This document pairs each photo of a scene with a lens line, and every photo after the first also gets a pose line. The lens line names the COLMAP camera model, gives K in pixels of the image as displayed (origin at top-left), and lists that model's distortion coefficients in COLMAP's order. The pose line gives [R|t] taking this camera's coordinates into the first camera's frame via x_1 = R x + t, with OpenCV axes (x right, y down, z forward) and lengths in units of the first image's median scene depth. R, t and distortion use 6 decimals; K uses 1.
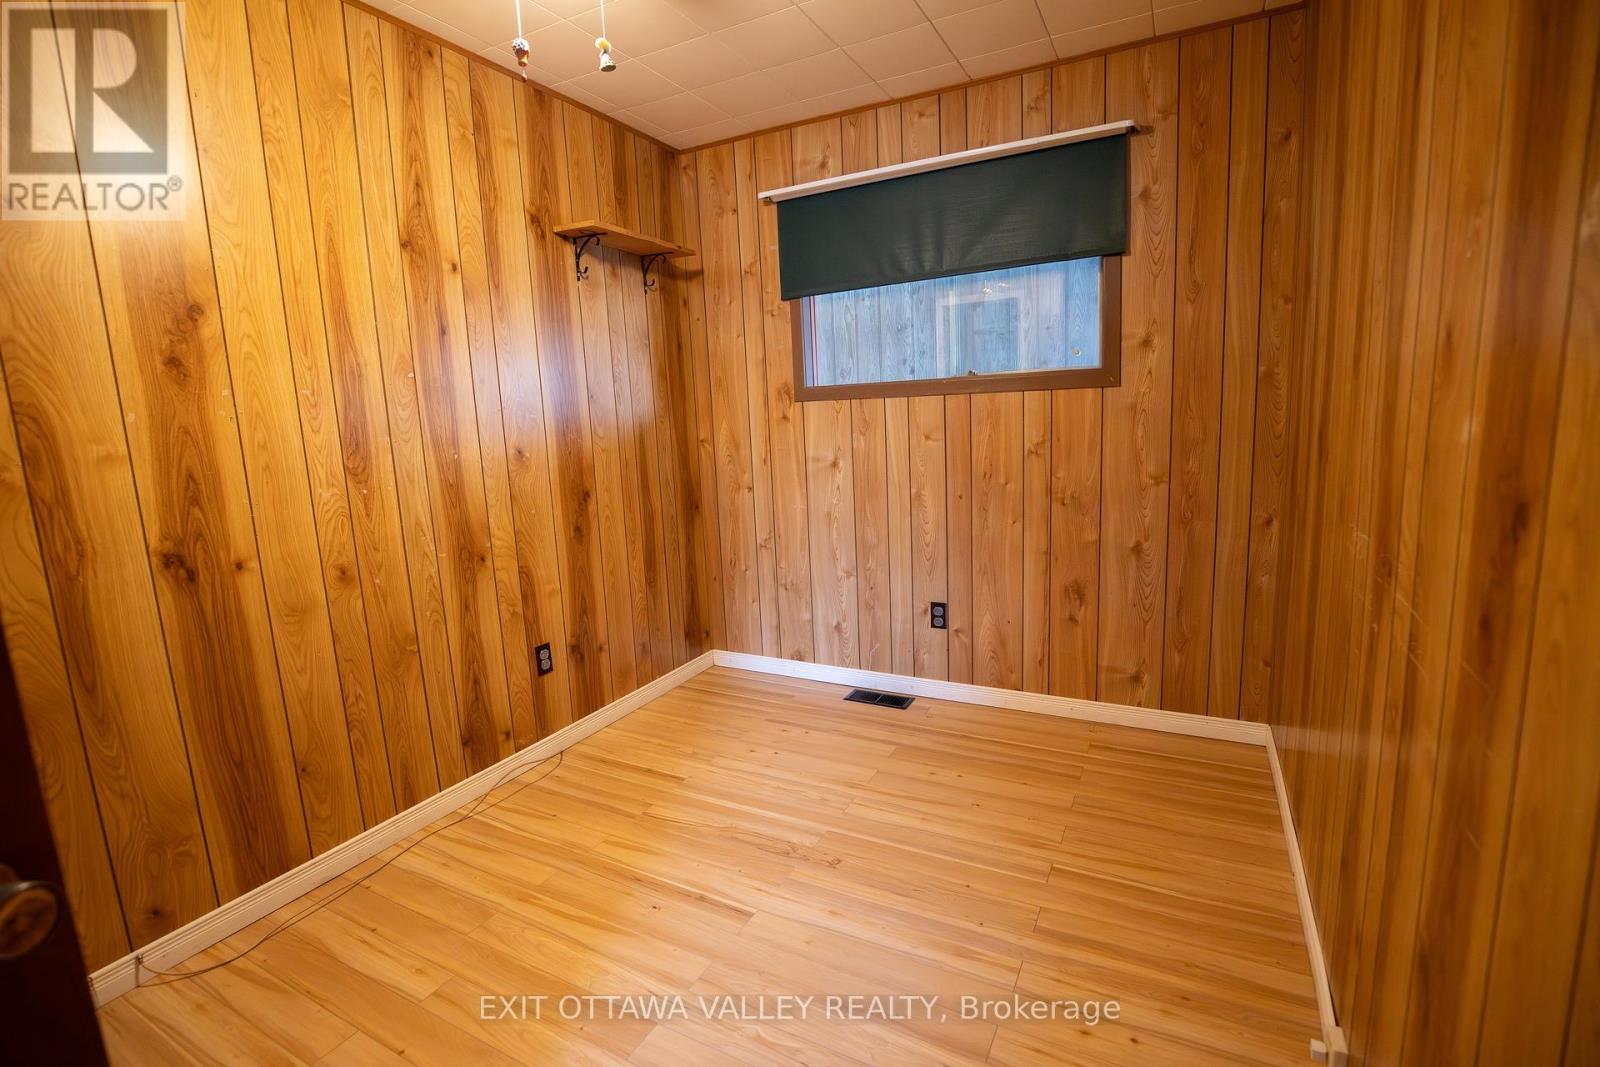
lens RADIAL K [[741.9, 0, 802.2], [0, 741.9, 524.7], [0, 0, 1]] dist [0.000737, -0.000127]
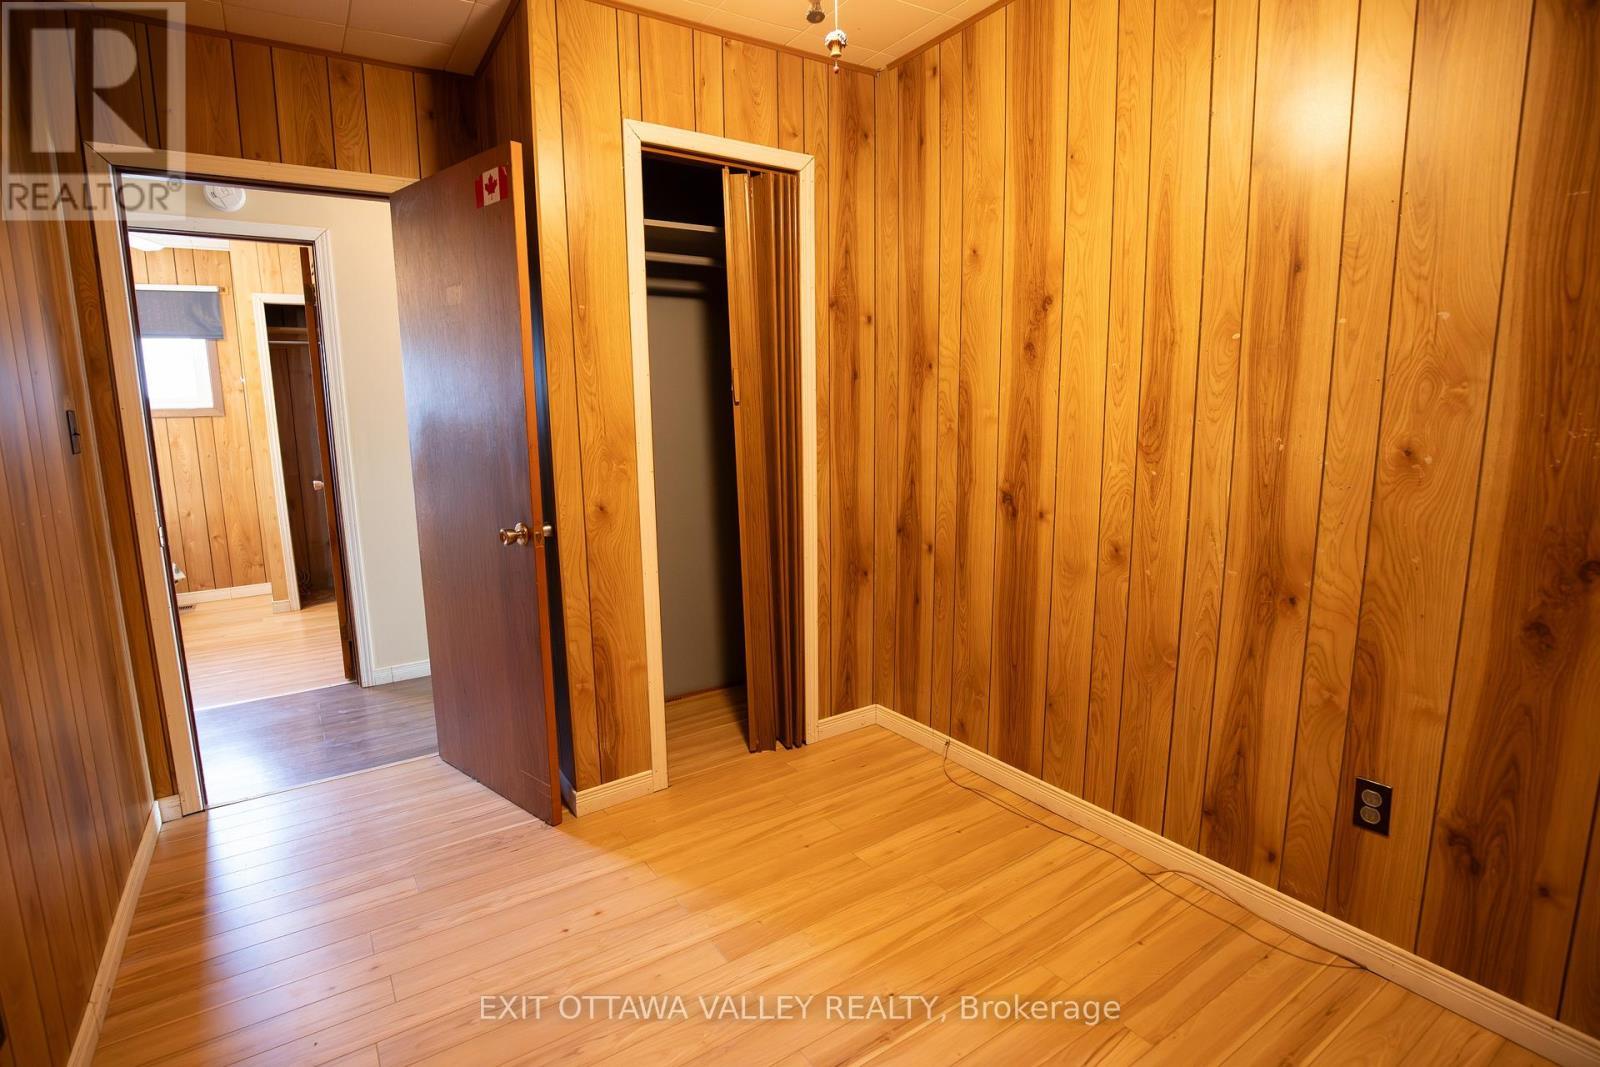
lens RADIAL K [[779.5, 0, 800.5], [0, 779.5, 537.6], [0, 0, 1]] dist [-0.012027, 0.000459]
pose [[-0.459944, 0.195332, -0.866197, 0.456480], [-0.102002, 0.957424, 0.270066, -0.185115], [0.882070, 0.212569, -0.420437, 1.055048]]
